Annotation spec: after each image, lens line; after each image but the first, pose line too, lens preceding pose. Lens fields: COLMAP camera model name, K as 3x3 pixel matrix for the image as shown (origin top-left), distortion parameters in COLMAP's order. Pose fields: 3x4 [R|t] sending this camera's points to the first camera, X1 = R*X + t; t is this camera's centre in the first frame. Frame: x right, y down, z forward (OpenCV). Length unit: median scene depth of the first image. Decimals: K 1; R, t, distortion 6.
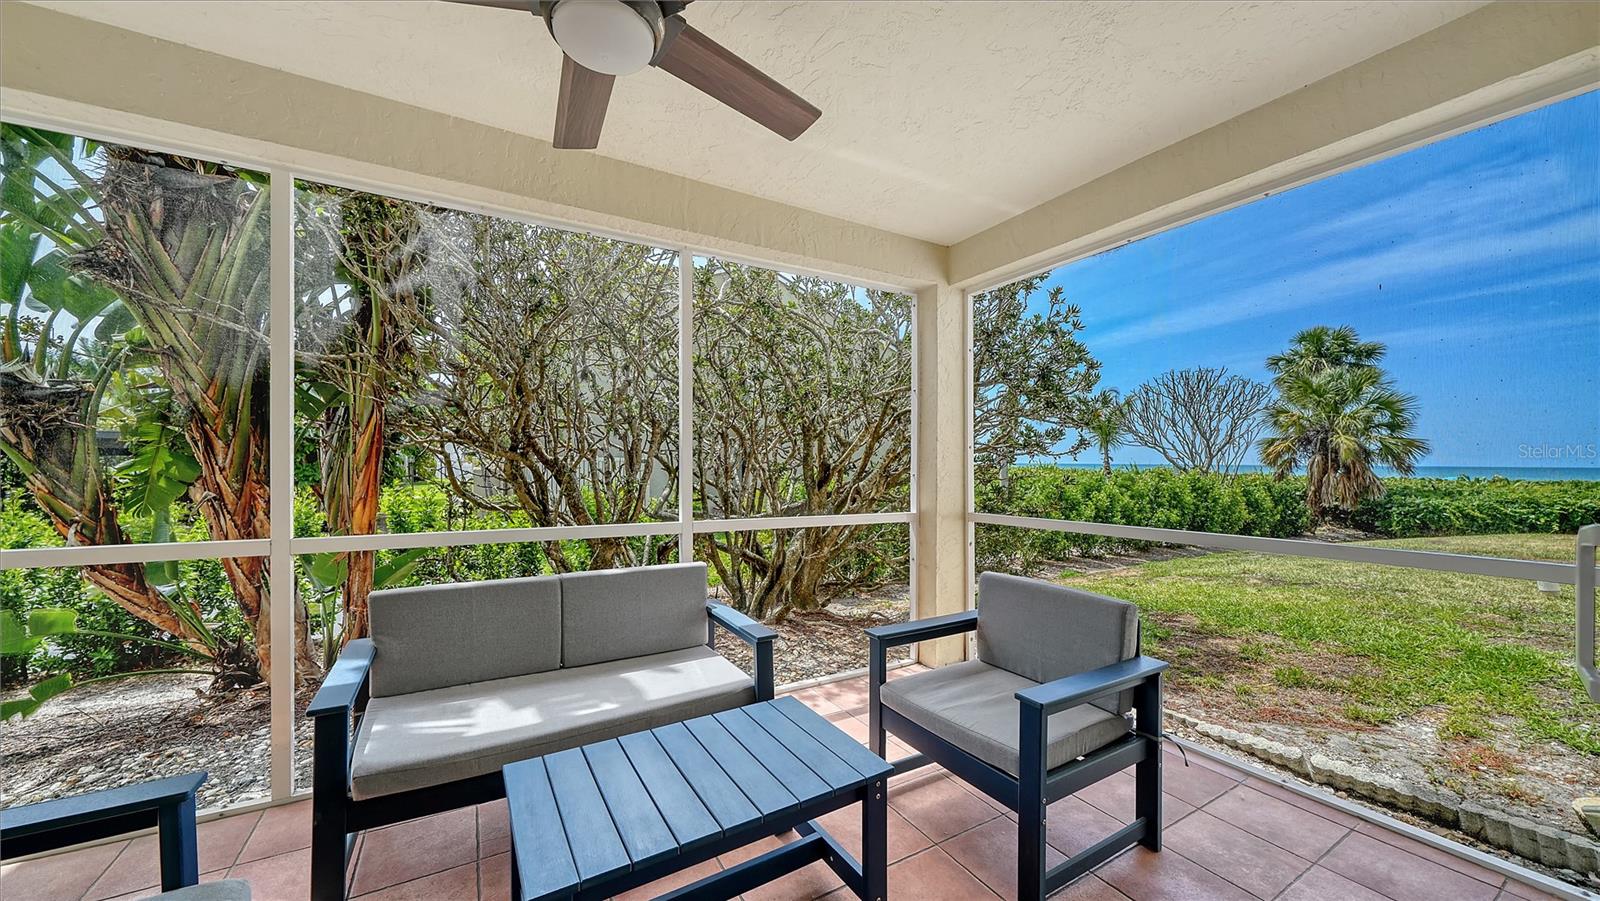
lens RADIAL K [[556.5, 0, 805.4], [0, 556.5, 463.6], [0, 0, 1]] dist [0.000392, -0.000529]
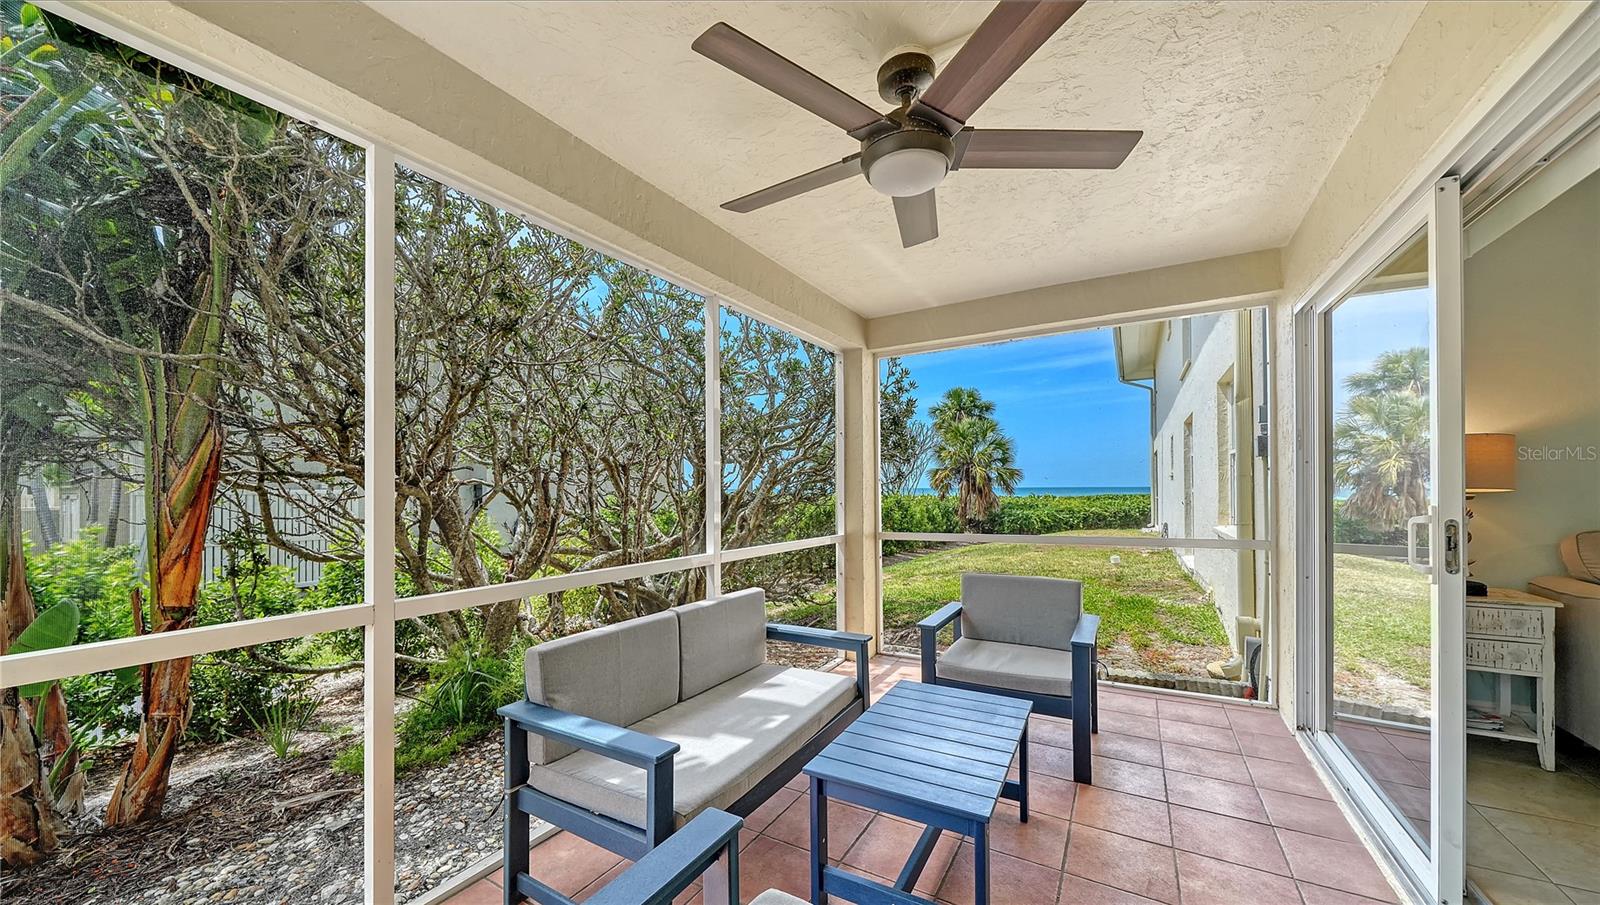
lens RADIAL K [[547.4, 0, 818.0], [0, 547.4, 476.6], [0, 0, 1]] dist [0.006748, 0.000033]
pose [[0.871150, -0.001041, 0.491016, -0.371694], [0.013409, 0.999675, -0.021669, -0.009593], [-0.490834, 0.025461, 0.870881, -0.001768]]
